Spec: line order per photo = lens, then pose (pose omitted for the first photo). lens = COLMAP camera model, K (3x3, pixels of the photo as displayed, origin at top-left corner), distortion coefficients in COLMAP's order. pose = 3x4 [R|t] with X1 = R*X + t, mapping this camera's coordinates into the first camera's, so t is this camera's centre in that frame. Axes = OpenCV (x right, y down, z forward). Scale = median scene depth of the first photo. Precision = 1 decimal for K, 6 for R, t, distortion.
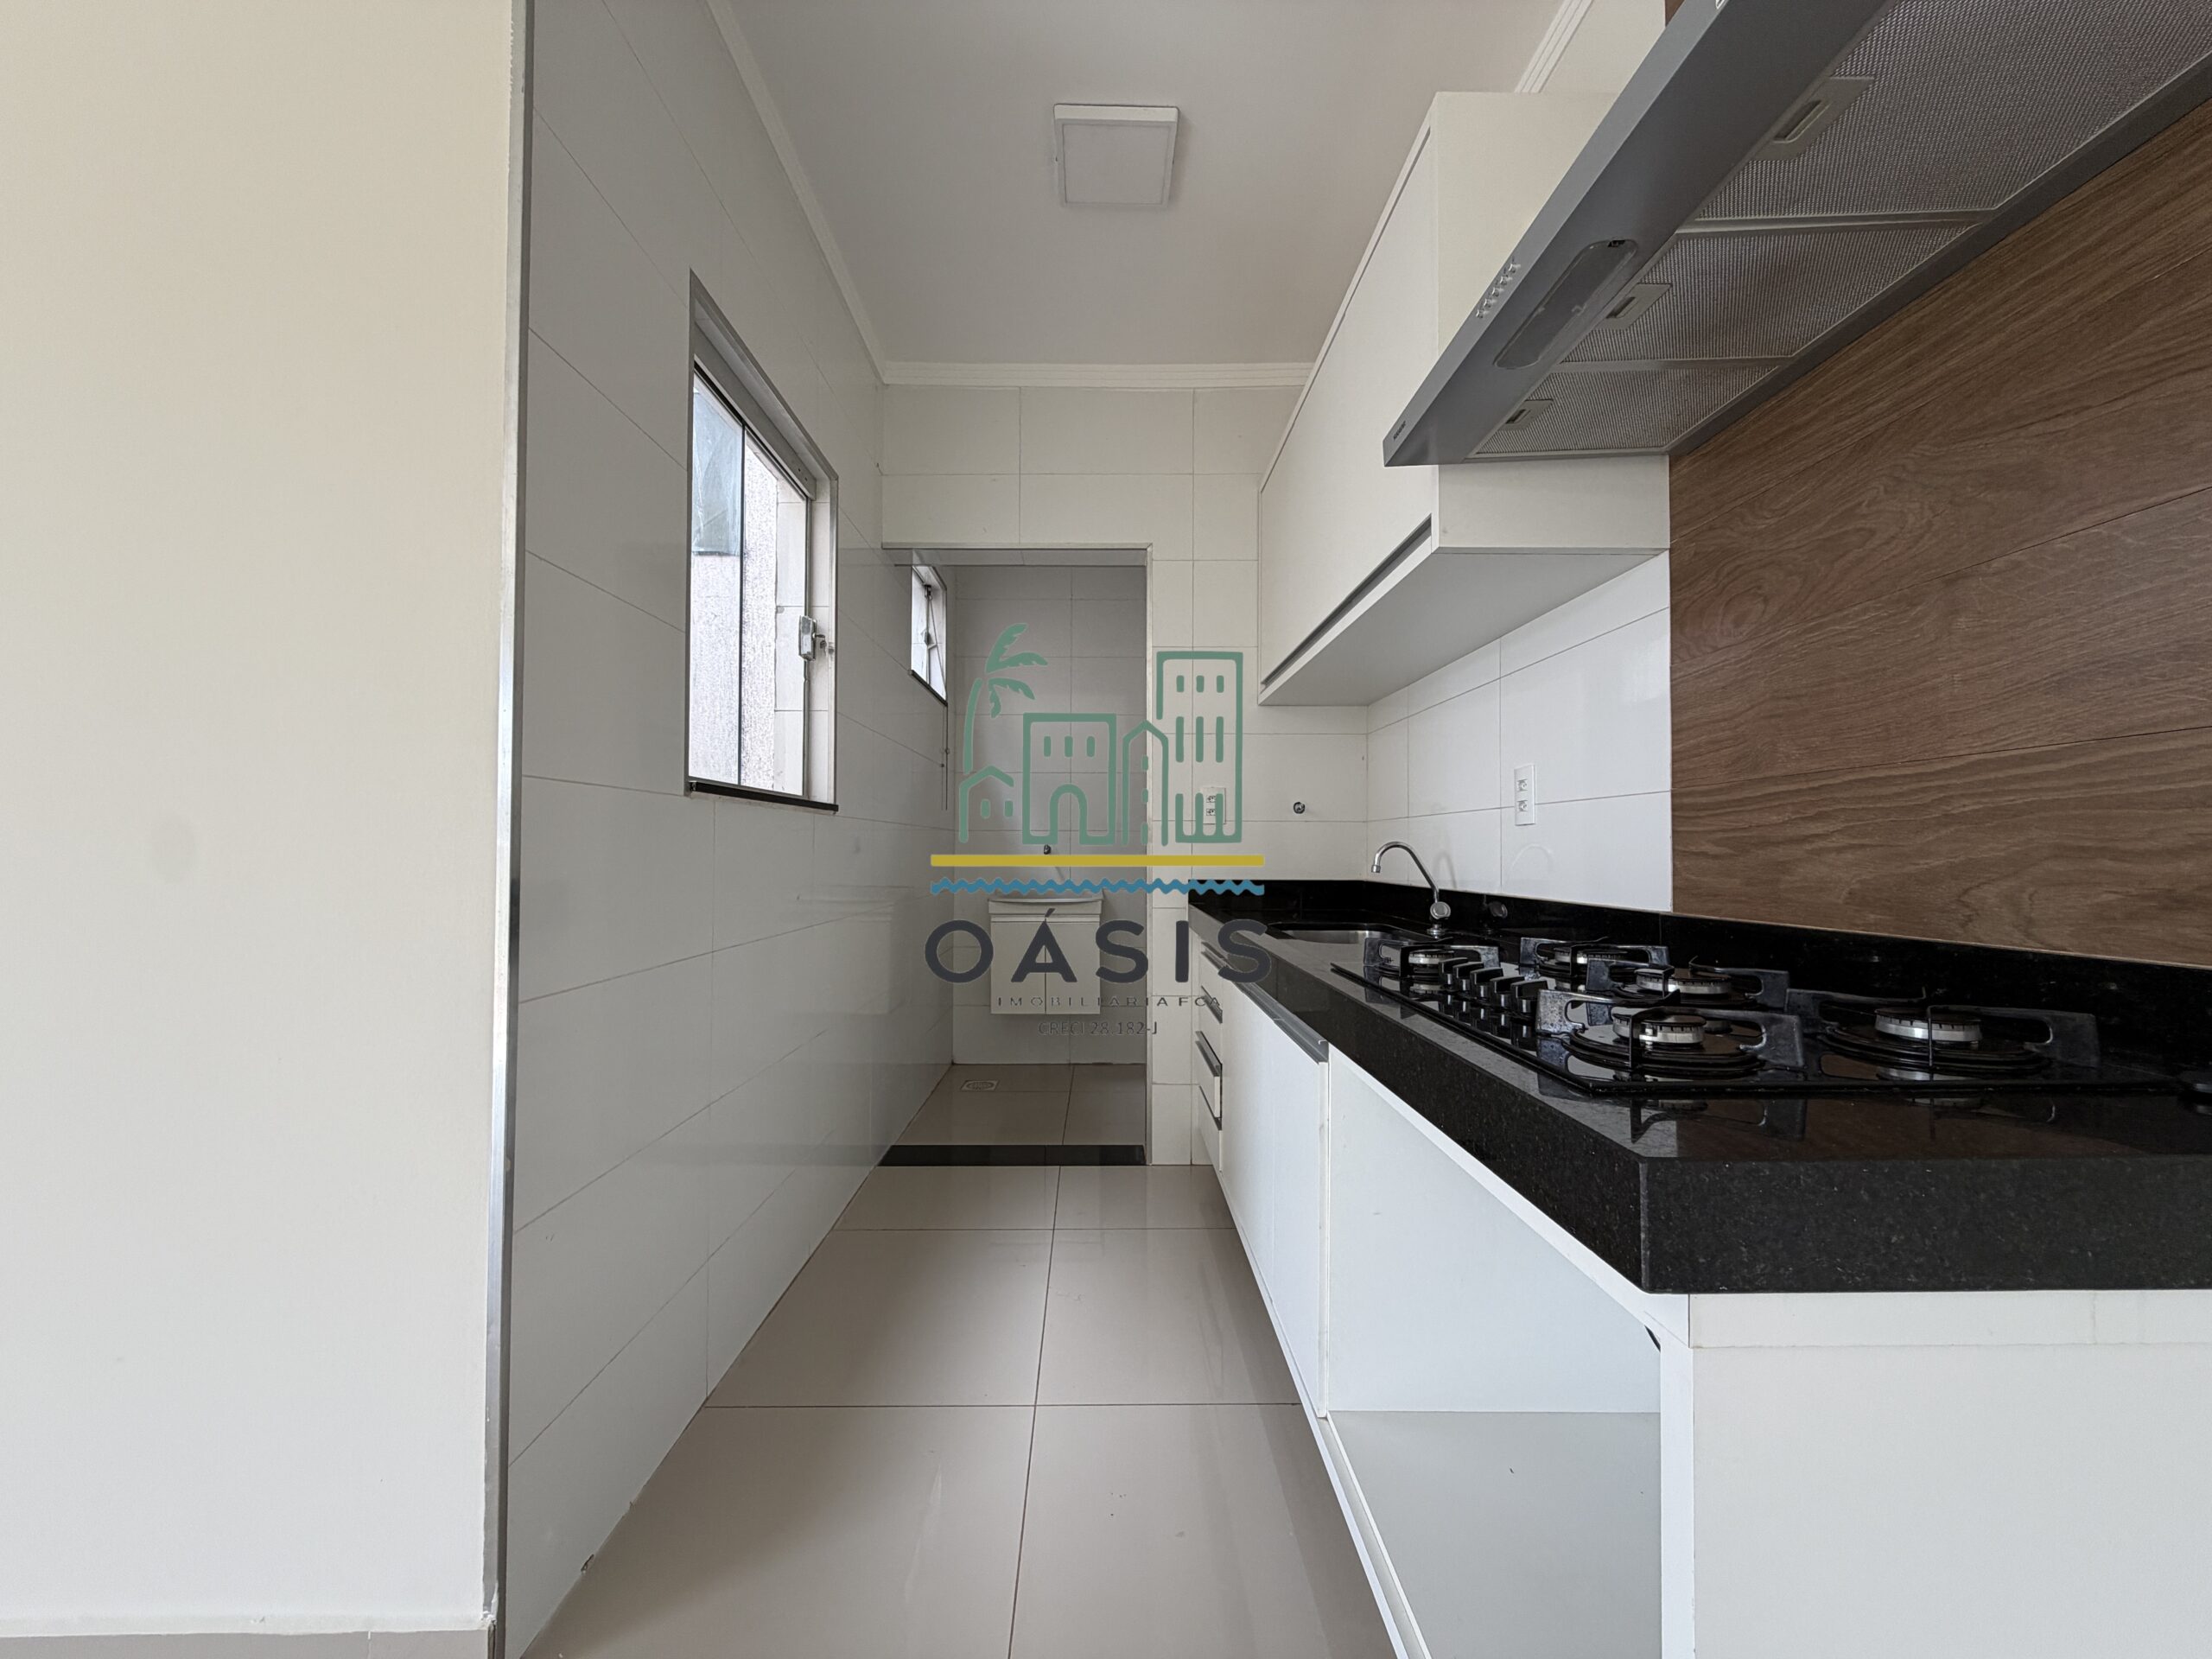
lens RADIAL K [[878.1, 0, 1100.9], [0, 878.1, 832.6], [0, 0, 1]] dist [0.000000, -0.000117]
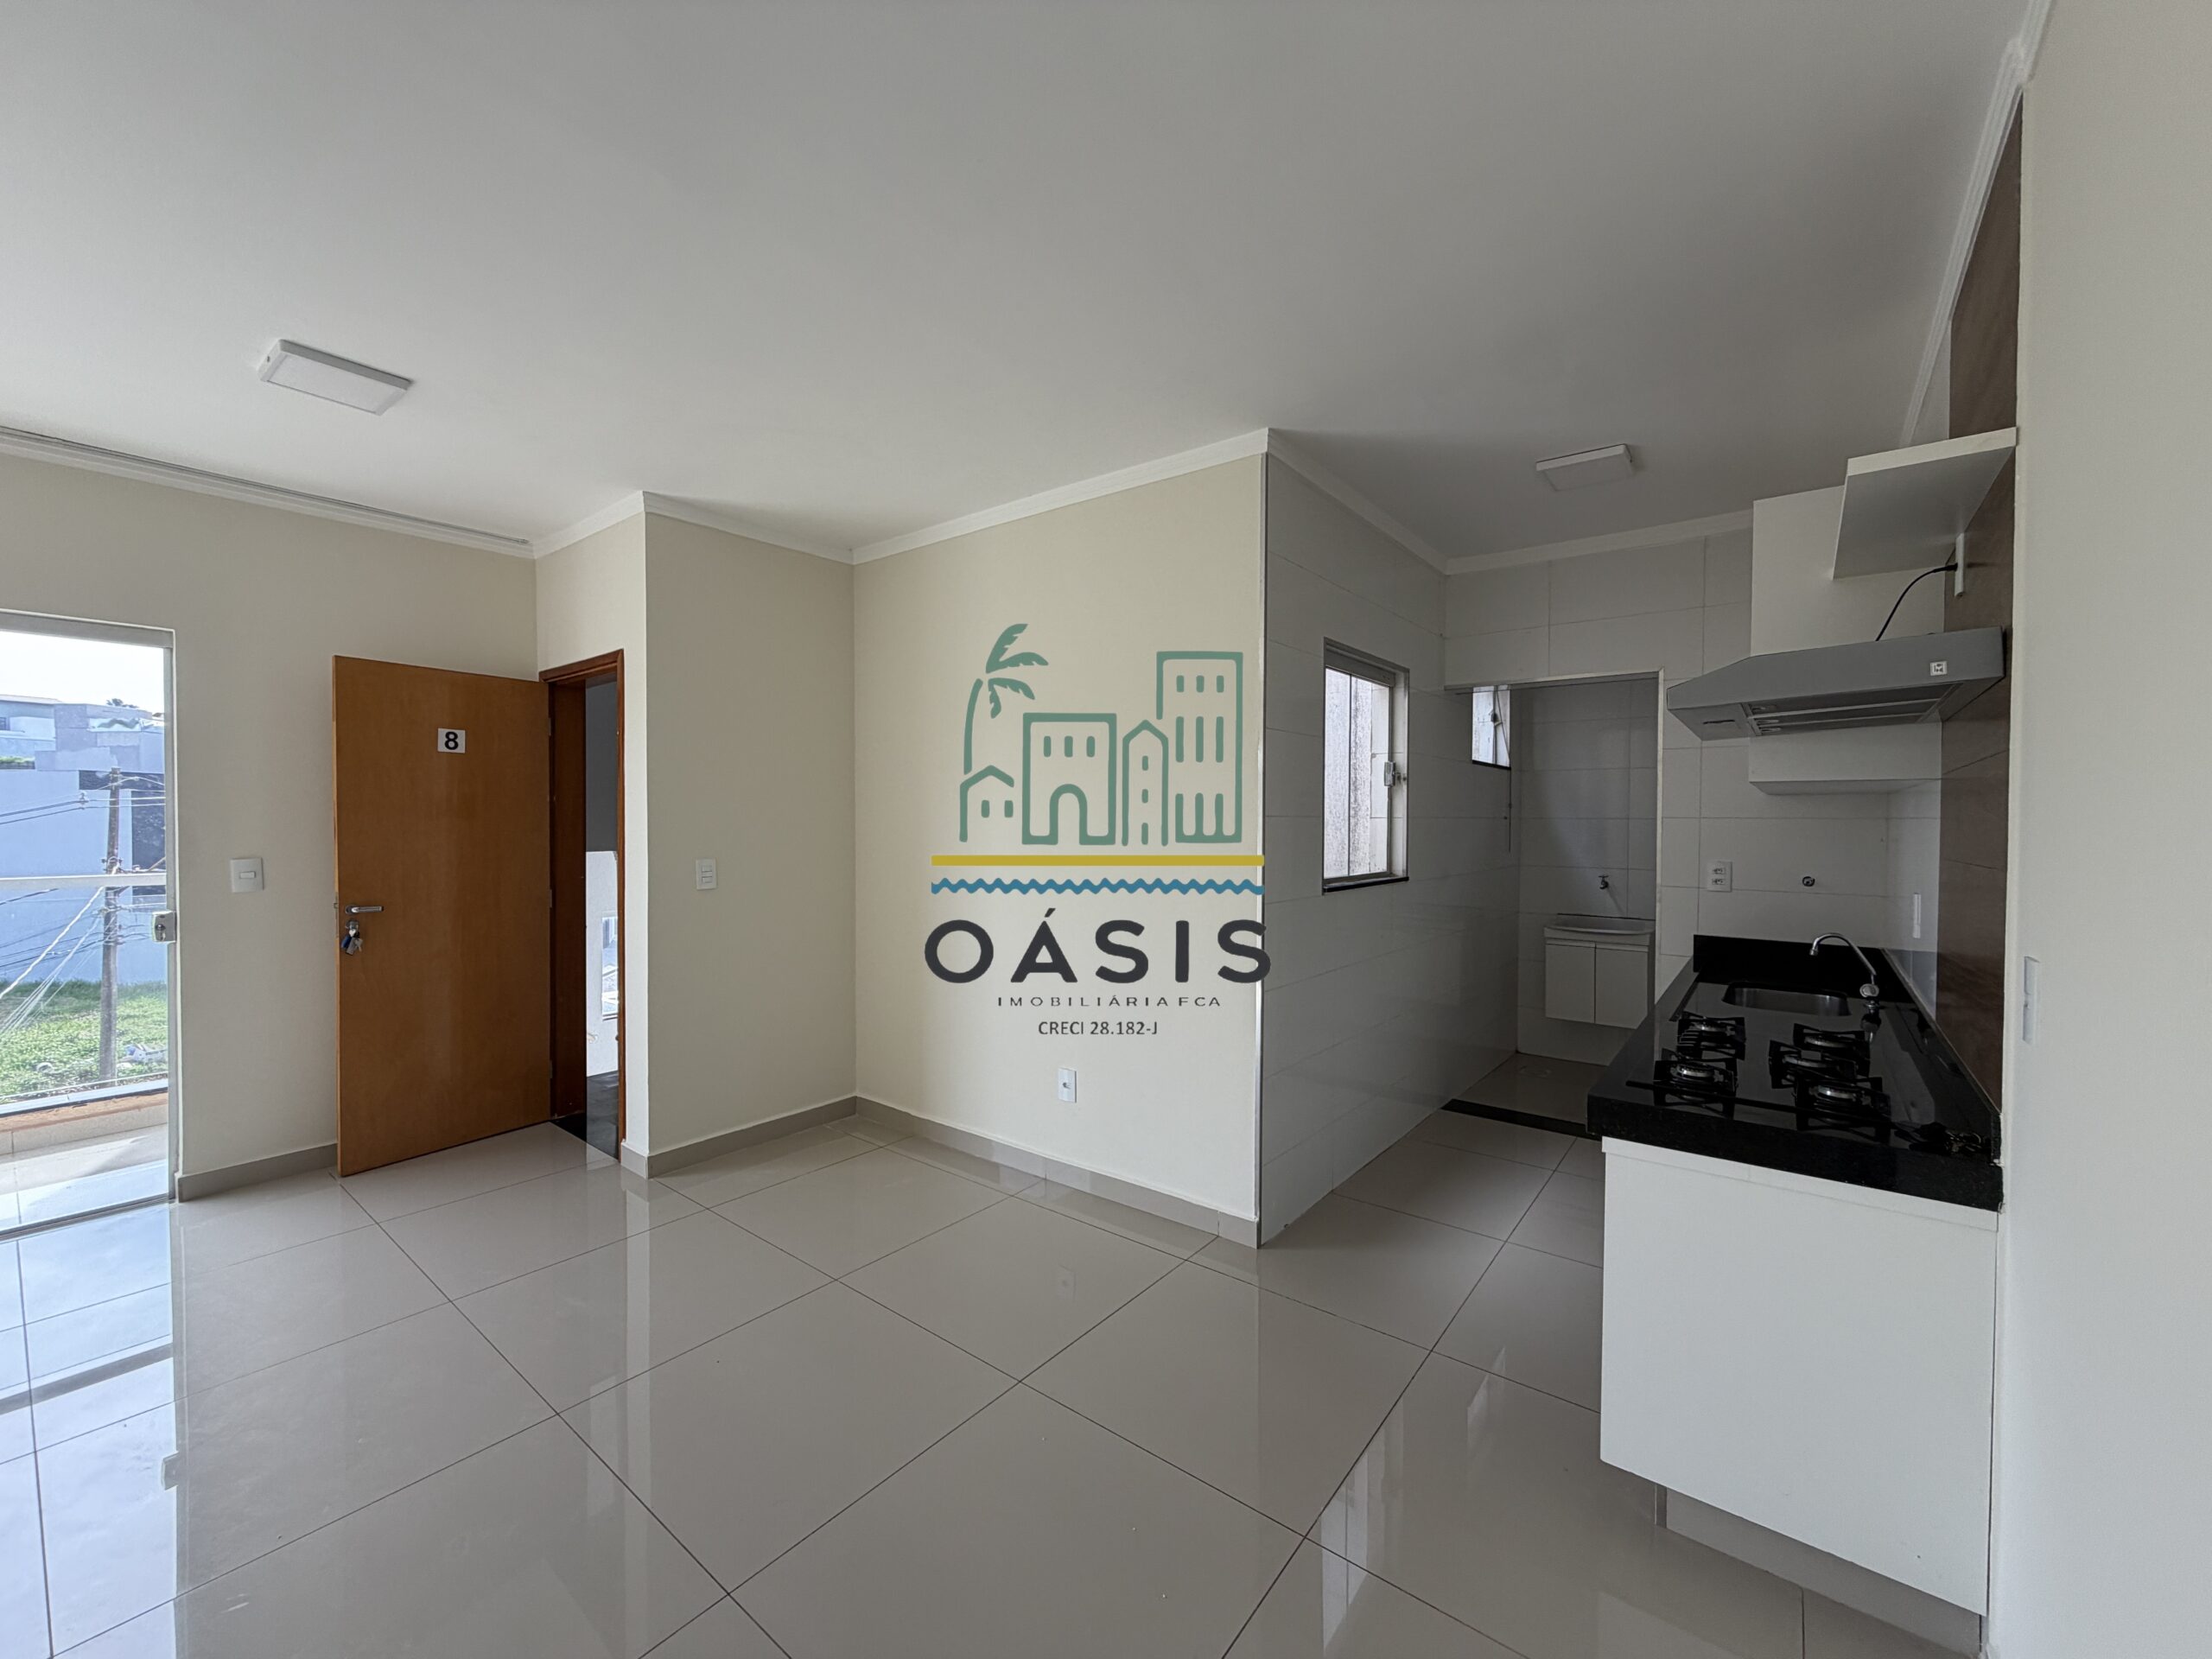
lens RADIAL K [[878.1, 0, 1100.9], [0, 878.1, 832.6], [0, 0, 1]] dist [0.000000, -0.000117]
pose [[0.779635, 0.011549, -0.626128, 0.264263], [0.009918, 0.999477, 0.030785, -0.165415], [0.626156, -0.030211, 0.779112, -0.597929]]
